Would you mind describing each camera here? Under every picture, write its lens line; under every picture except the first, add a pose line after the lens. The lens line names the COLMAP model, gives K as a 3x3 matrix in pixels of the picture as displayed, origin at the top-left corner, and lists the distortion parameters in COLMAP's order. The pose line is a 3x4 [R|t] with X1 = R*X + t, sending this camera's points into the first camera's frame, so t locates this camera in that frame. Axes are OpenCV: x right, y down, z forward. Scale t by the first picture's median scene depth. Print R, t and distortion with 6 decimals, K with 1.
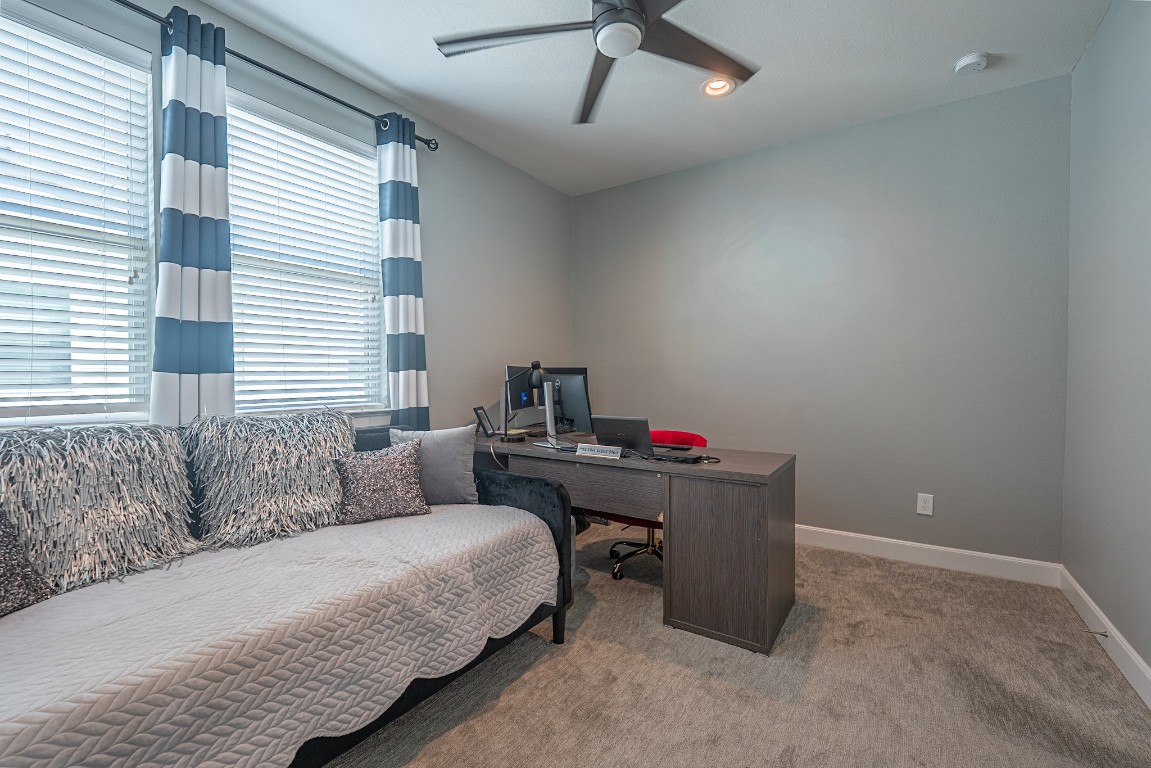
lens RADIAL K [[460.0, 0, 579.0], [0, 460.0, 386.6], [0, 0, 1]] dist [-0.014794, -0.000460]
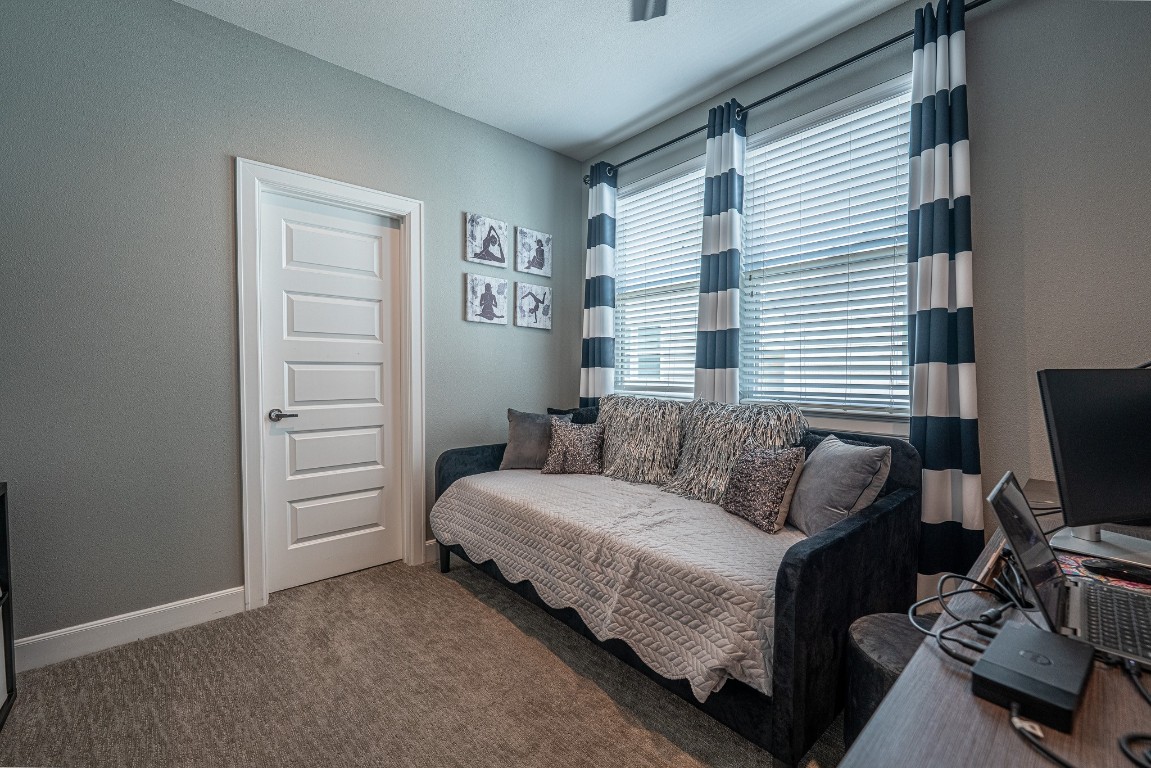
lens RADIAL K [[460.0, 0, 579.0], [0, 460.0, 386.6], [0, 0, 1]] dist [-0.014794, -0.000460]
pose [[-0.219956, 0.035353, -0.974869, 0.627705], [-0.023778, 0.998852, 0.041588, -0.022677], [0.975220, 0.032328, -0.218863, 0.929143]]
